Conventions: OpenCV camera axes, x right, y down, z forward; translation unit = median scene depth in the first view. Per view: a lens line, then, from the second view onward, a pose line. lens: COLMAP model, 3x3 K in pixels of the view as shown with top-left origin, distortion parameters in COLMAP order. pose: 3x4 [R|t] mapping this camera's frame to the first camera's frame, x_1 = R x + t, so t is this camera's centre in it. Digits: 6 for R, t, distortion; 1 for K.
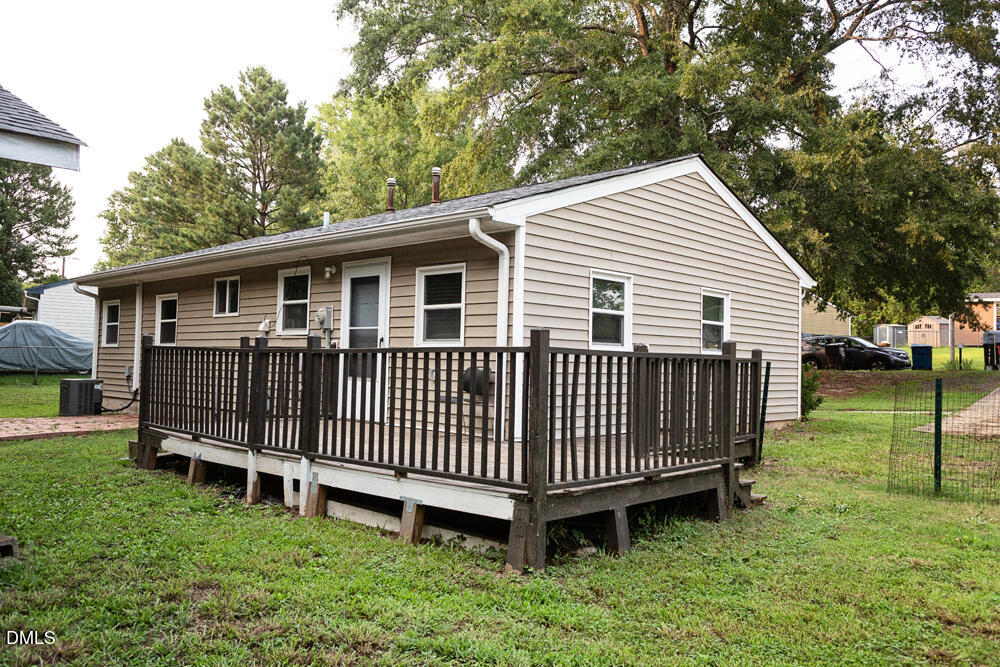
lens RADIAL K [[802.3, 0, 499.6], [0, 802.3, 334.9], [0, 0, 1]] dist [-0.021293, 0.014357]
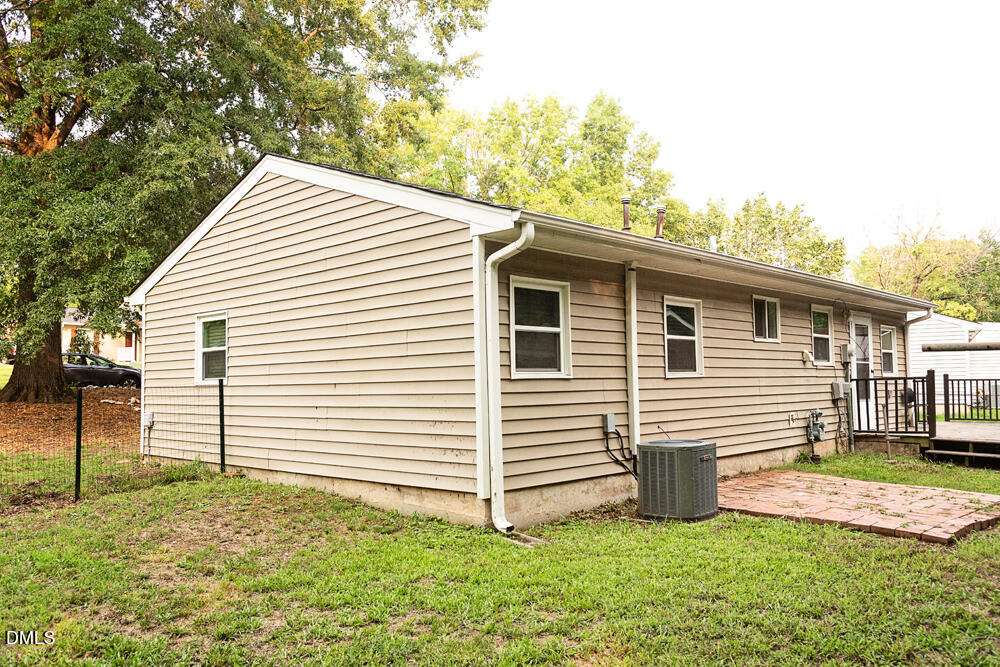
lens RADIAL K [[802.3, 0, 500.5], [0, 802.3, 337.4], [0, 0, 1]] dist [-0.021293, 0.014357]
pose [[-0.010813, 0.035606, 0.999307, -1.425460], [-0.030145, 0.998900, -0.035917, 0.014810], [-0.999487, -0.030513, -0.009727, 1.525827]]
